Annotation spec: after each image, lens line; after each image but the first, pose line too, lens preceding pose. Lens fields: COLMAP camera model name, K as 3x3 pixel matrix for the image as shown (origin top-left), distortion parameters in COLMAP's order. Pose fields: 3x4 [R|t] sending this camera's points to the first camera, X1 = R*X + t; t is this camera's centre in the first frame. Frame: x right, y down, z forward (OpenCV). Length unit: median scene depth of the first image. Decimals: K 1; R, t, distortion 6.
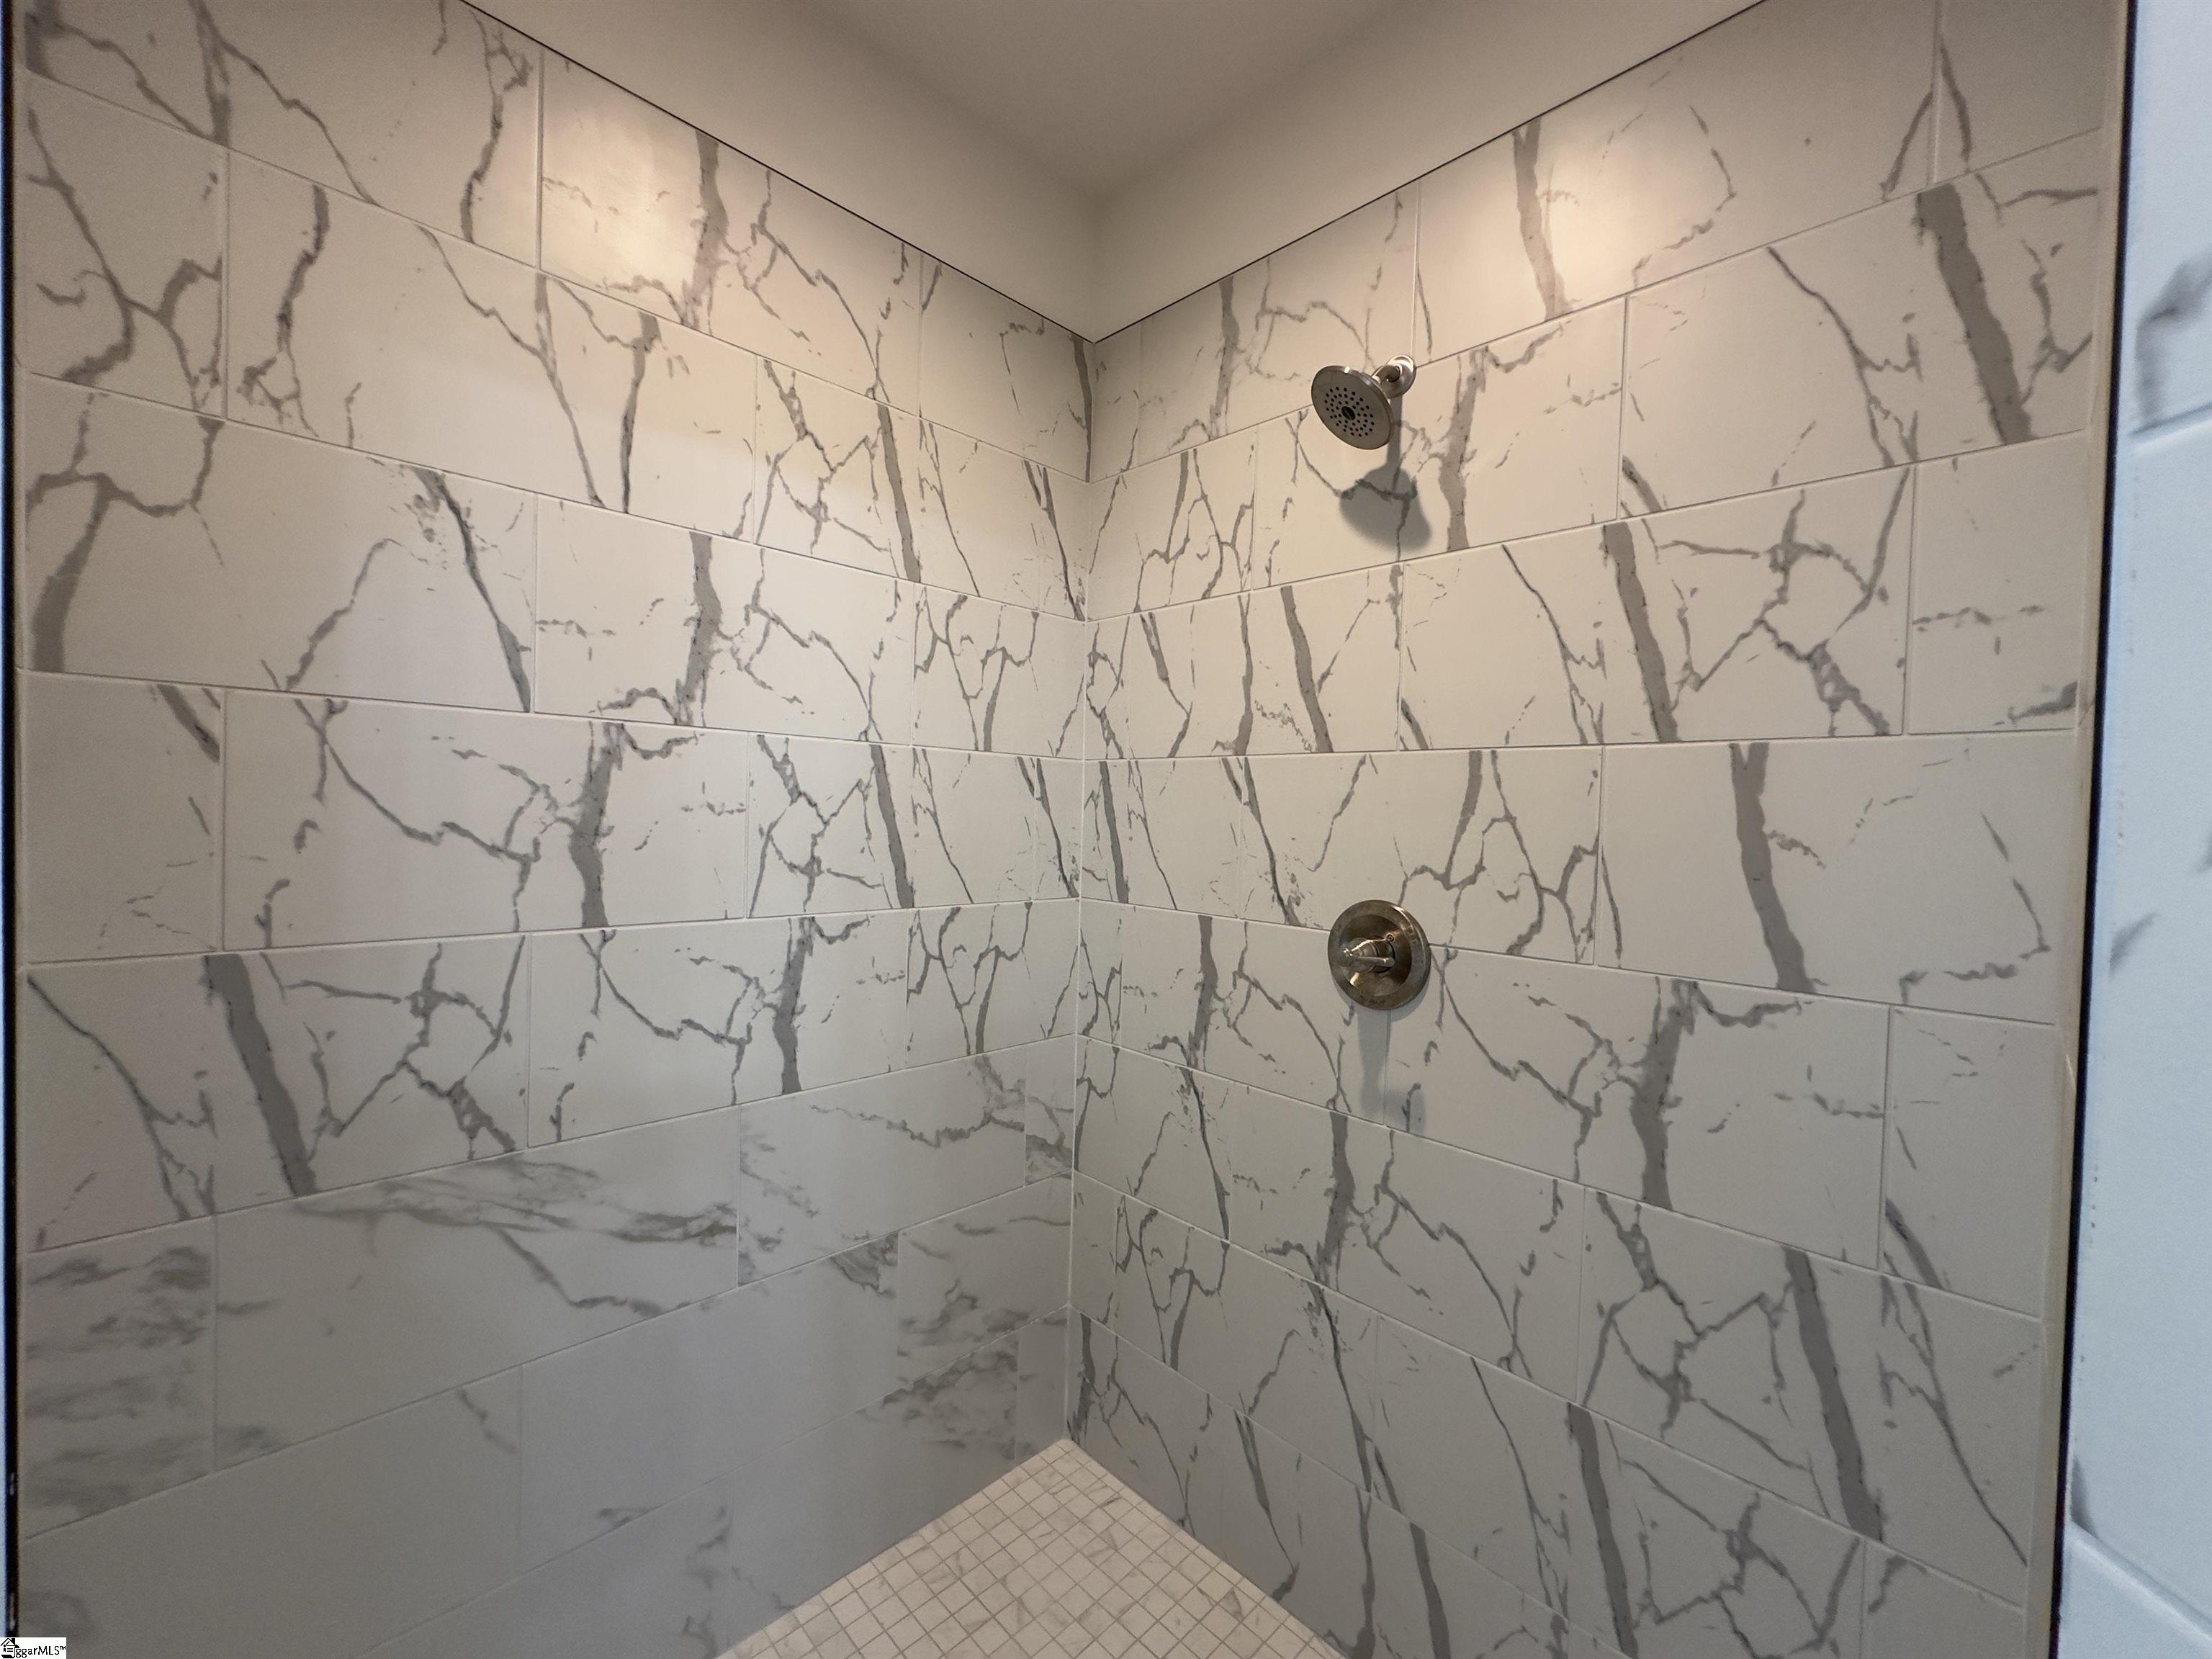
lens RADIAL K [[881.9, 0, 1105.7], [0, 881.9, 826.1], [0, 0, 1]] dist [-0.002789, 0.000958]
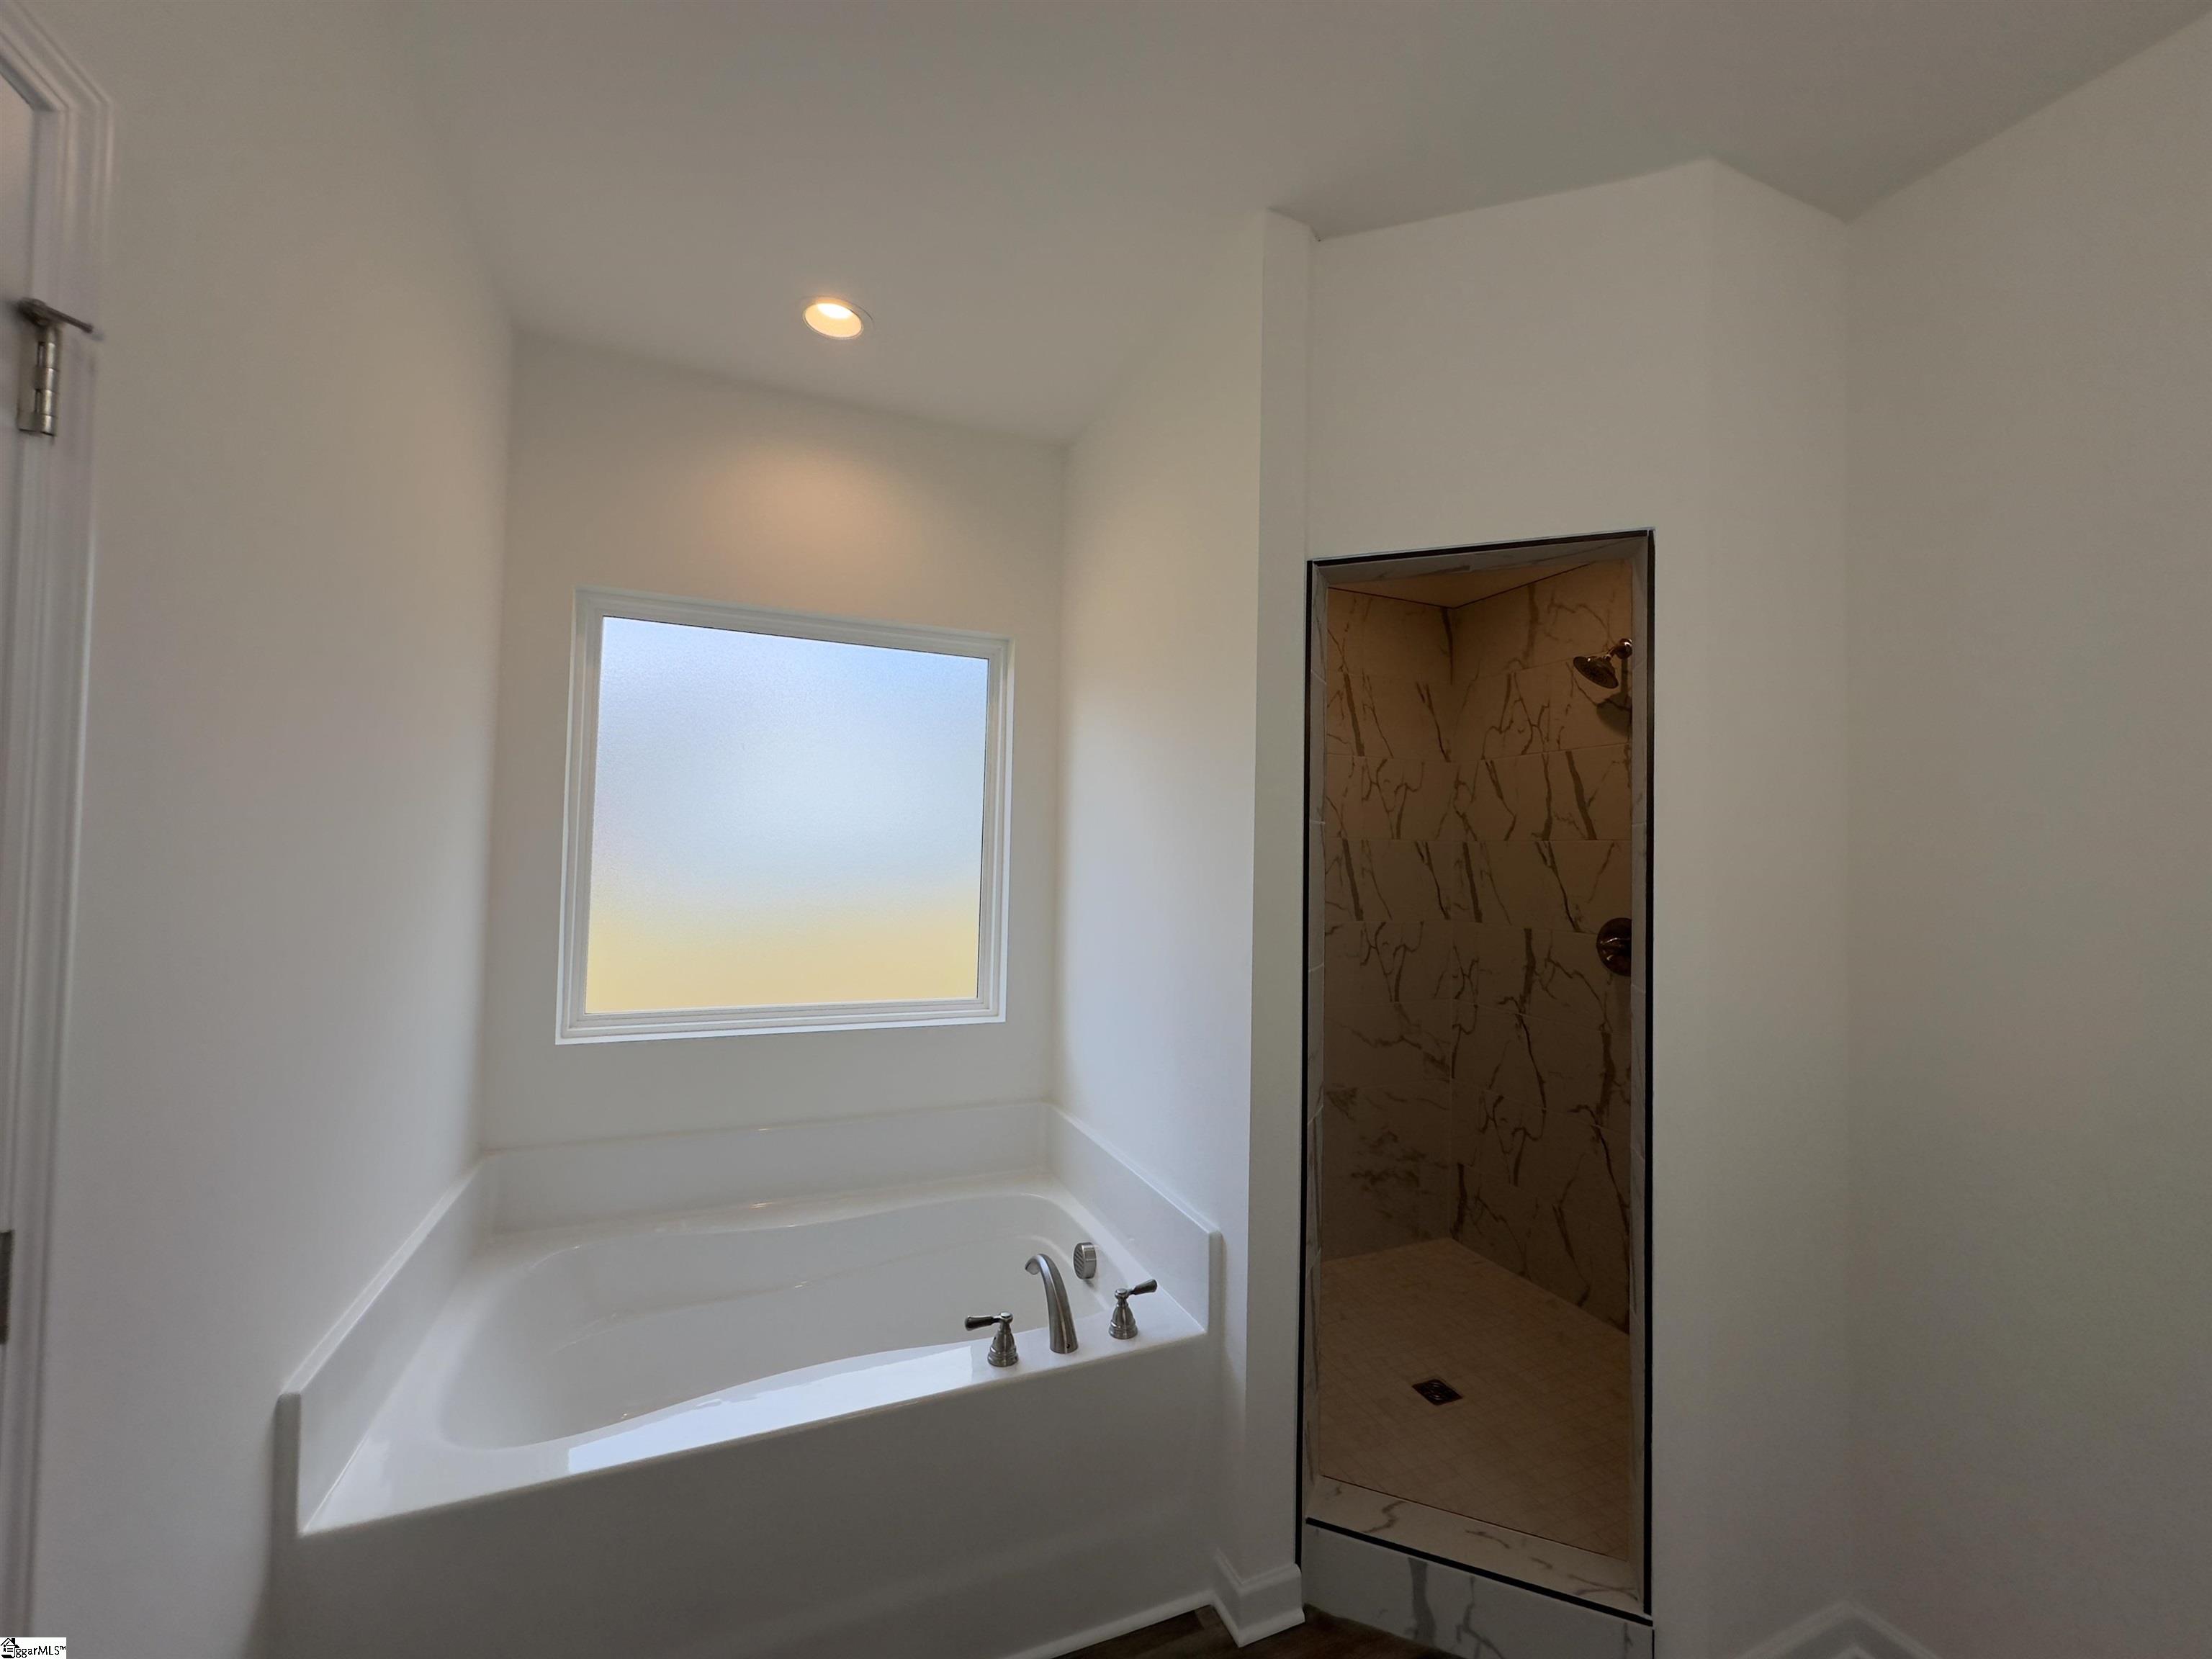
lens RADIAL K [[881.9, 0, 1109.4], [0, 881.9, 832.4], [0, 0, 1]] dist [-0.002789, 0.000958]
pose [[0.931061, -0.020209, -0.364304, -0.024198], [0.000432, 0.998525, -0.054288, 0.002749], [0.364864, 0.050388, 0.929696, -1.015335]]
